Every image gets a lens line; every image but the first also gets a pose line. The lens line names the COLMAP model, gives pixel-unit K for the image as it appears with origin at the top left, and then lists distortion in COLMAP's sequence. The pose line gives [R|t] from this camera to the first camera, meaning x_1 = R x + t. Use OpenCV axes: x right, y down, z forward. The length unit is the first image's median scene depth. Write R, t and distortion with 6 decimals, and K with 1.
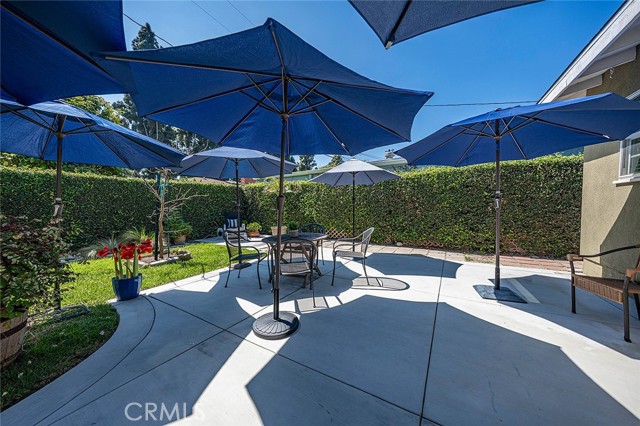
lens RADIAL K [[219.2, 0, 316.1], [0, 219.2, 213.5], [0, 0, 1]] dist [-0.001480, 0.000020]
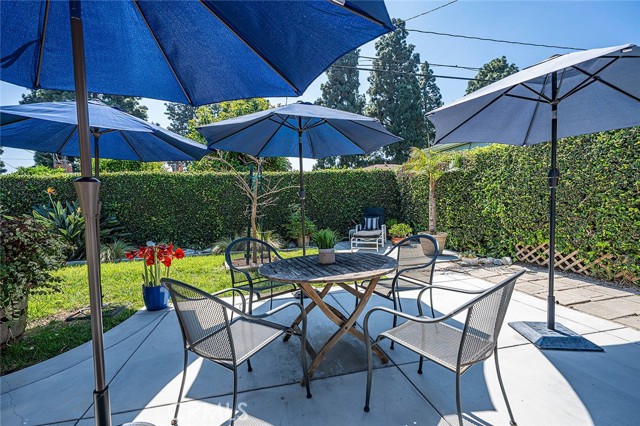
lens RADIAL K [[276.0, 0, 314.2], [0, 276.0, 217.1], [0, 0, 1]] dist [0.000000, 0.000214]
pose [[0.693190, 0.024065, -0.720353, 0.349148], [0.002482, 0.999357, 0.035774, -0.019375], [0.720751, -0.026586, 0.692685, 0.637637]]
